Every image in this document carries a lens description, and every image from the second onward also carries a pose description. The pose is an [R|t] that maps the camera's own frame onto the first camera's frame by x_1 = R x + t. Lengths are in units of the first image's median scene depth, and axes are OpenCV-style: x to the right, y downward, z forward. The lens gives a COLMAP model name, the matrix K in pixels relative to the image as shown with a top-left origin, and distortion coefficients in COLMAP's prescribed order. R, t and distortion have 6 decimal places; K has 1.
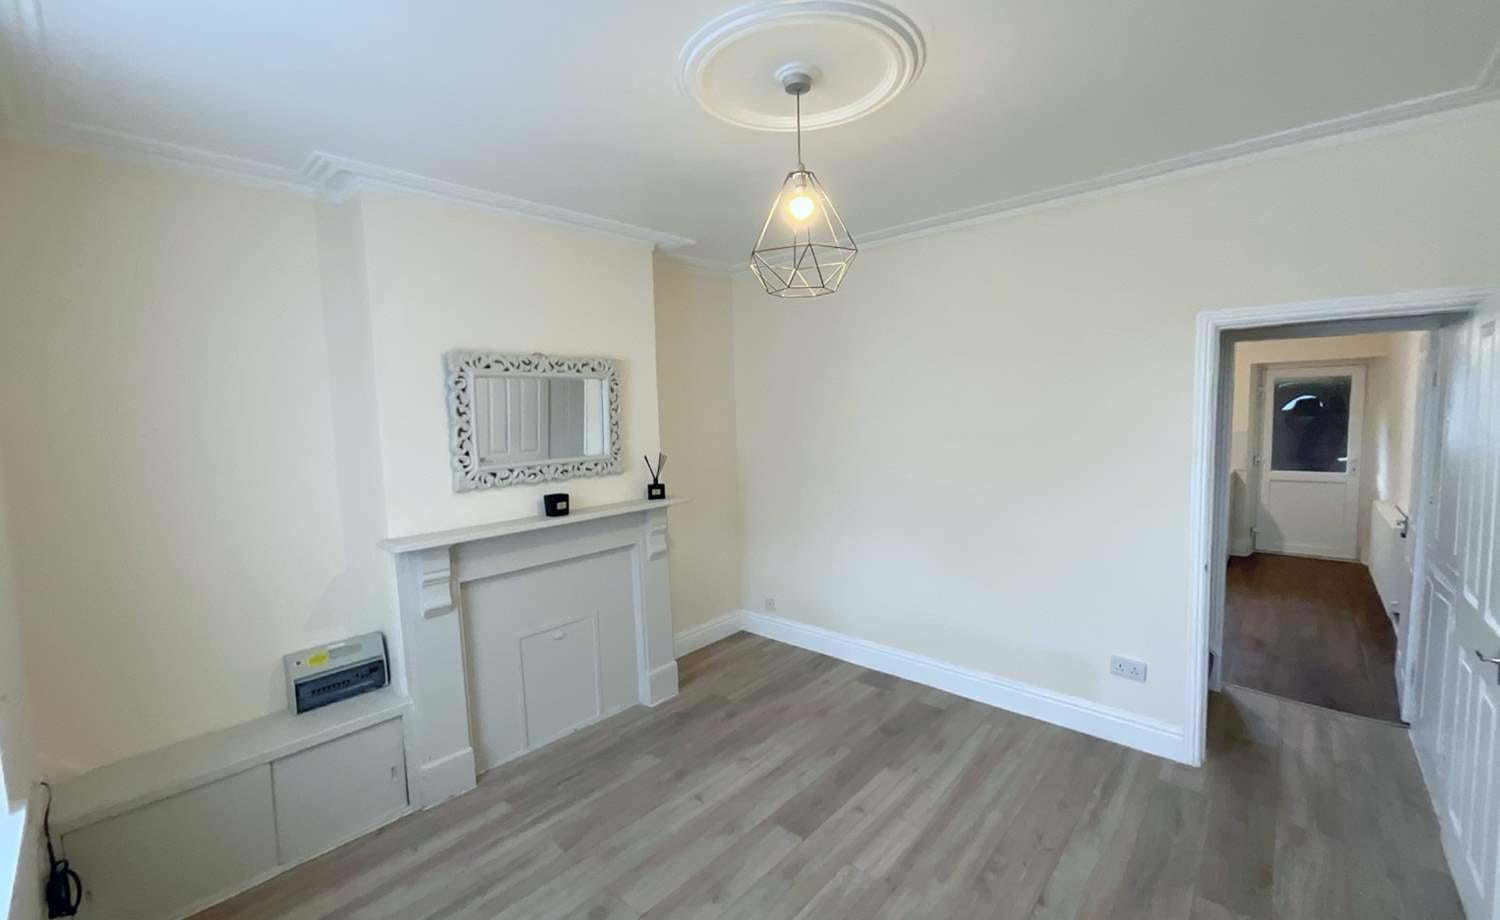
lens RADIAL K [[606.0, 0, 751.6], [0, 606.0, 462.4], [0, 0, 1]] dist [-0.011507, 0.005905]
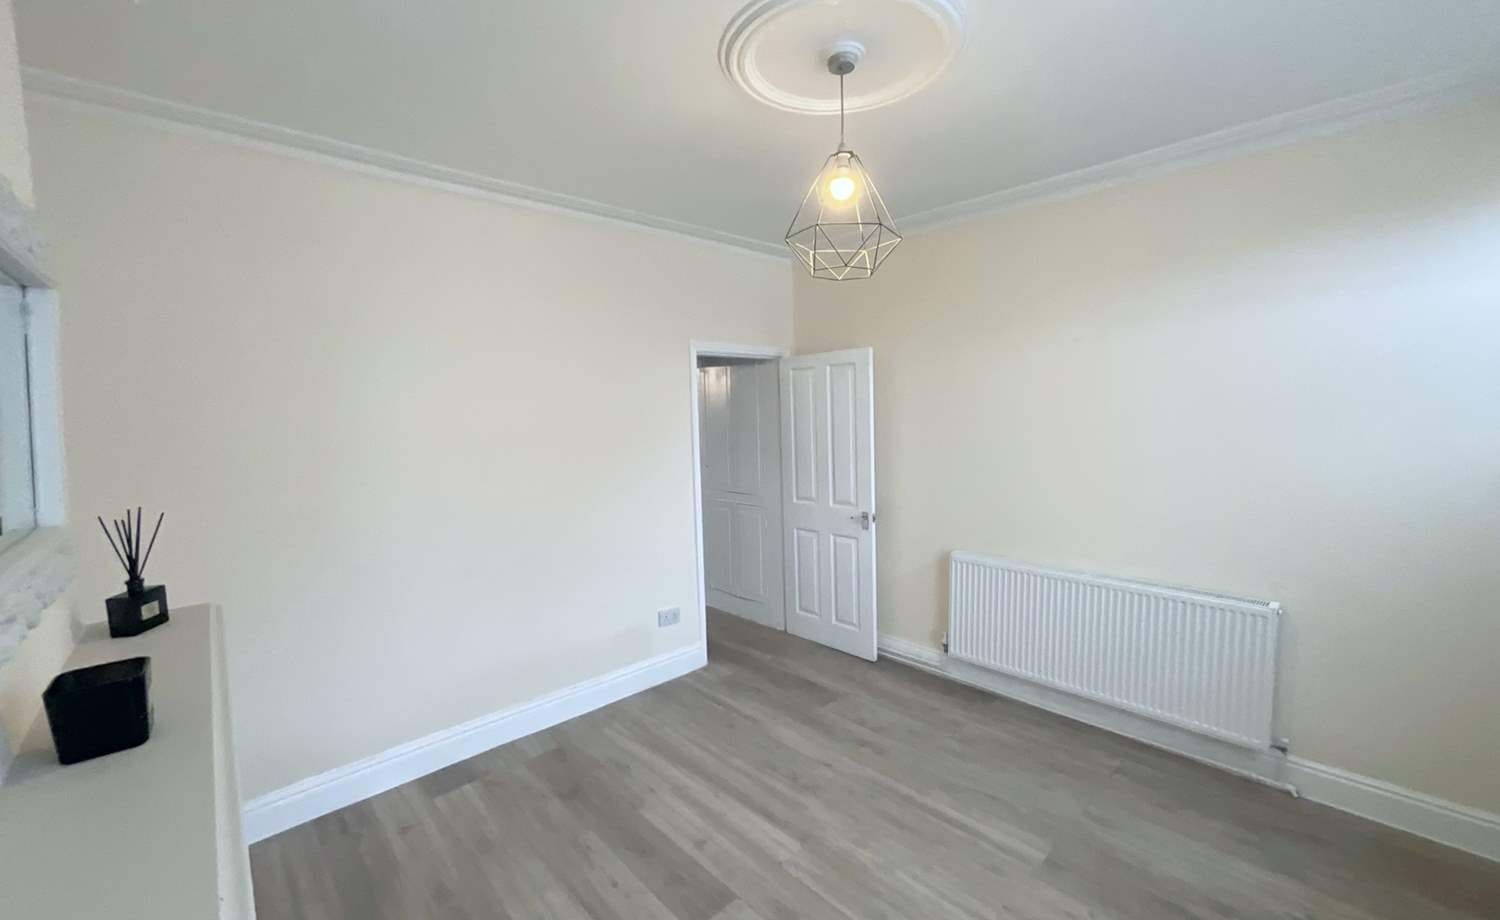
lens RADIAL K [[606.0, 0, 751.6], [0, 606.0, 462.4], [0, 0, 1]] dist [-0.011507, 0.005905]
pose [[0.083098, -0.064161, 0.994474, -0.625076], [0.107204, 0.992710, 0.055089, -0.029254], [-0.990758, 0.102034, 0.089371, 0.728214]]
